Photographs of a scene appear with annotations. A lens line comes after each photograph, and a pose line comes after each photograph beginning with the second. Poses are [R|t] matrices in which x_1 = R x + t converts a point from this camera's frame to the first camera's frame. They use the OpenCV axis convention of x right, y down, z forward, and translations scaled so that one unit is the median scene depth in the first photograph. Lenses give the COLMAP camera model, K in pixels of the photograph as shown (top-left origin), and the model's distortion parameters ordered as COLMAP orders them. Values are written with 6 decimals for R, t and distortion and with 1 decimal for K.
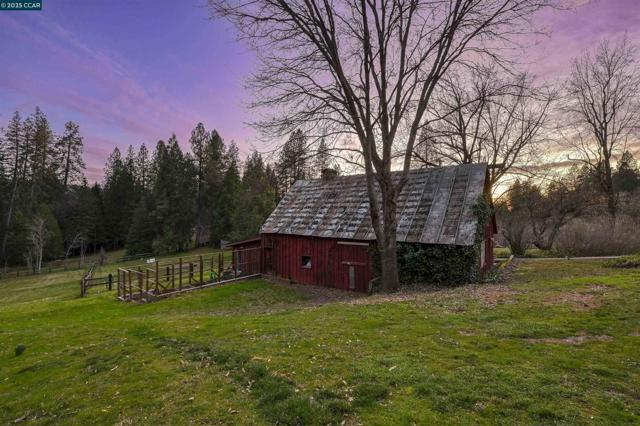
lens RADIAL K [[273.8, 0, 325.7], [0, 273.8, 215.0], [0, 0, 1]] dist [-0.002236, 0.000014]
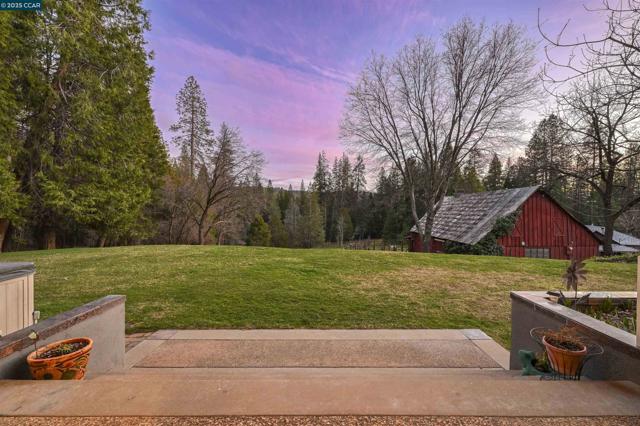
lens RADIAL K [[254.2, 0, 317.4], [0, 254.2, 211.2], [0, 0, 1]] dist [-0.000174, -0.000742]
pose [[0.589066, -0.006084, -0.808062, 1.071883], [0.002023, 0.999980, -0.006055, -0.078471], [0.808083, 0.001932, 0.589066, -0.616500]]
